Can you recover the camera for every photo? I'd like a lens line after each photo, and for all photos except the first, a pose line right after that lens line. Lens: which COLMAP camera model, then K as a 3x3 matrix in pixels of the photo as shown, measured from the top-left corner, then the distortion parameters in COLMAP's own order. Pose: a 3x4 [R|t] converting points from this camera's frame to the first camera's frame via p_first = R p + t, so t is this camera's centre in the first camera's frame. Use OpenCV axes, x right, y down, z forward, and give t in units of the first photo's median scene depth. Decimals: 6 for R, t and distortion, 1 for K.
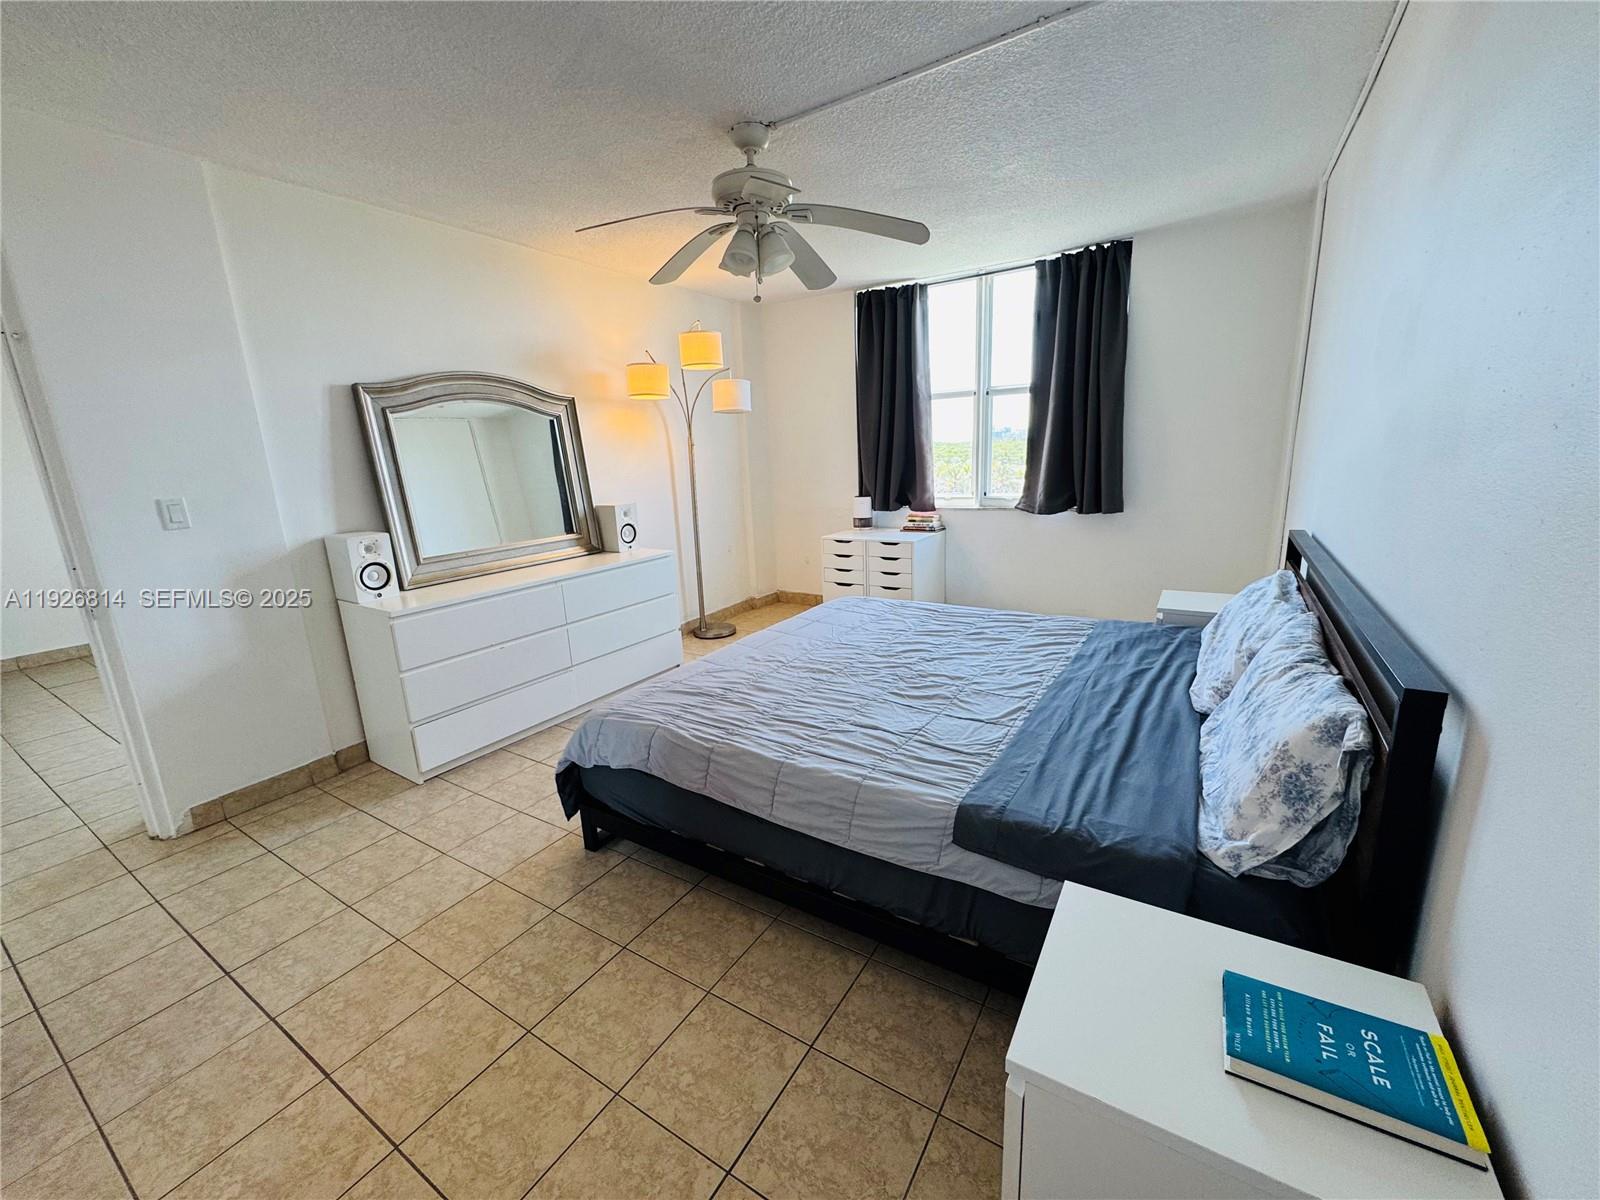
lens RADIAL K [[644.8, 0, 798.5], [0, 644.8, 602.2], [0, 0, 1]] dist [-0.003447, 0.000555]
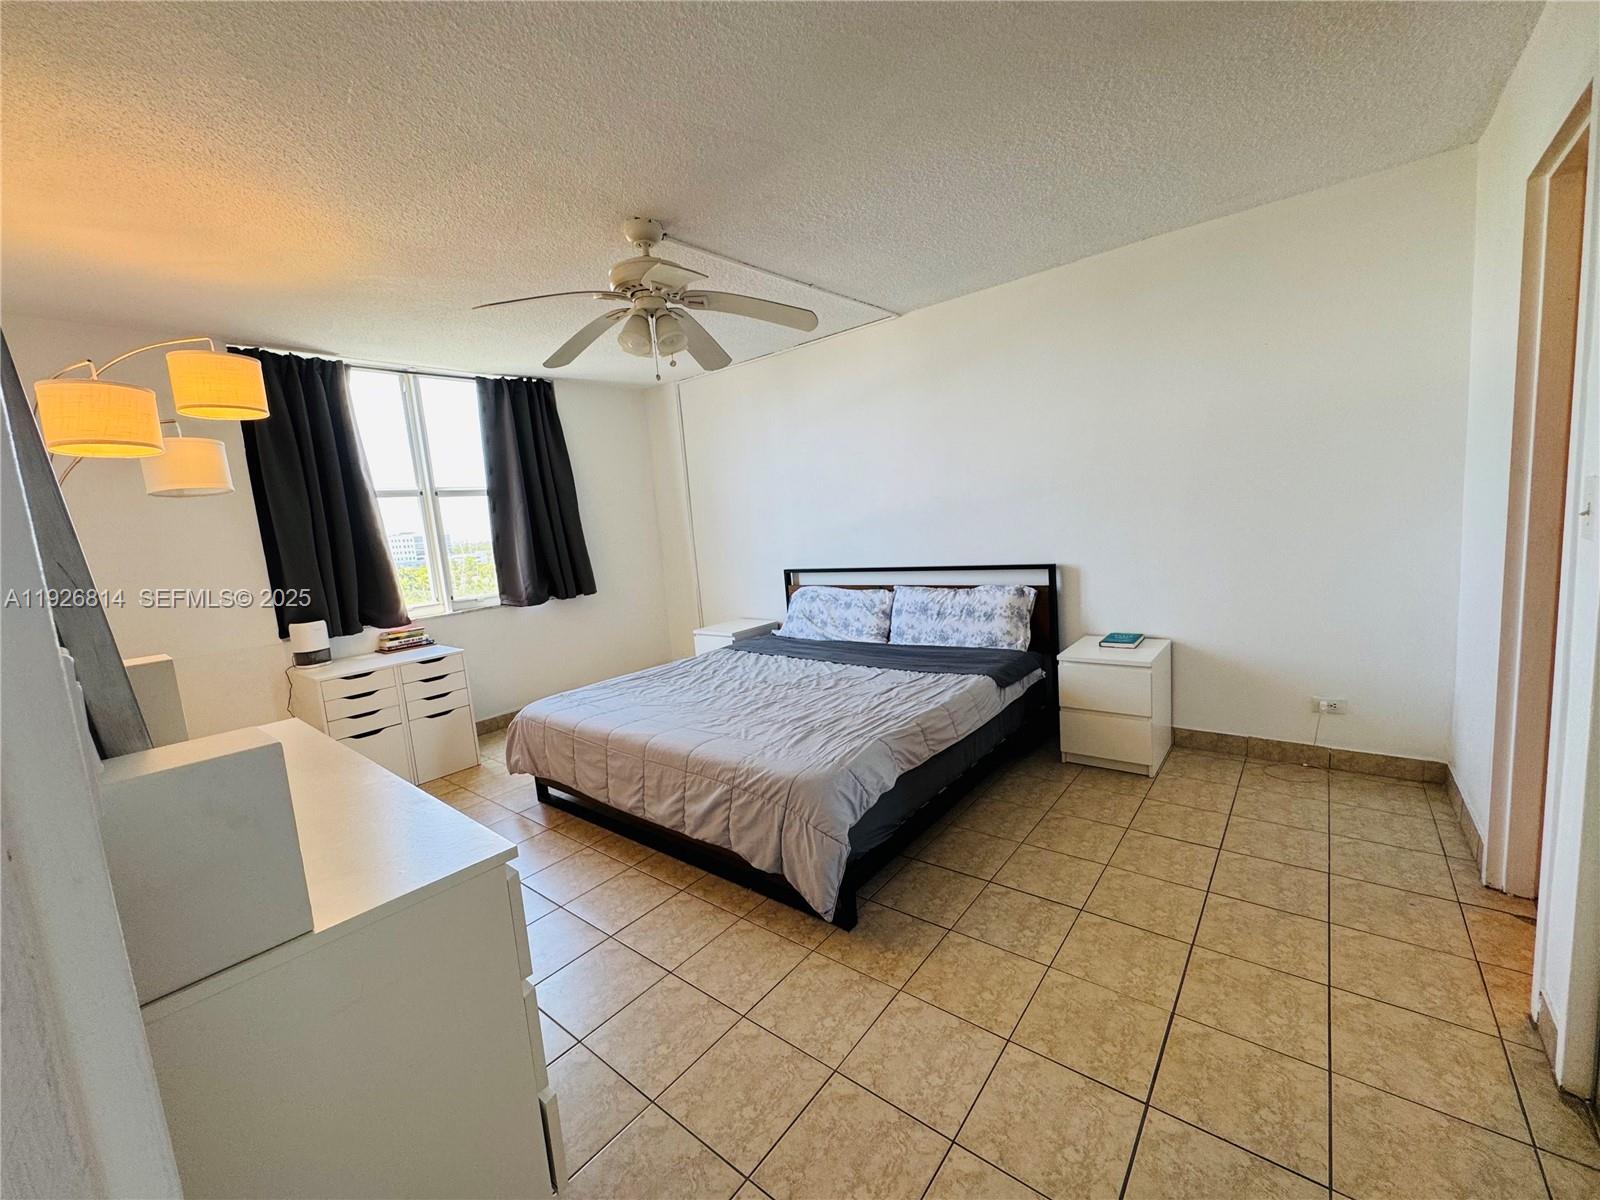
lens RADIAL K [[644.8, 0, 806.7], [0, 644.8, 603.1], [0, 0, 1]] dist [-0.003447, 0.000555]
pose [[0.110869, -0.098030, 0.988988, -1.091796], [0.304357, 0.950659, 0.060111, -0.115640], [-0.946084, 0.294341, 0.135235, 0.739237]]
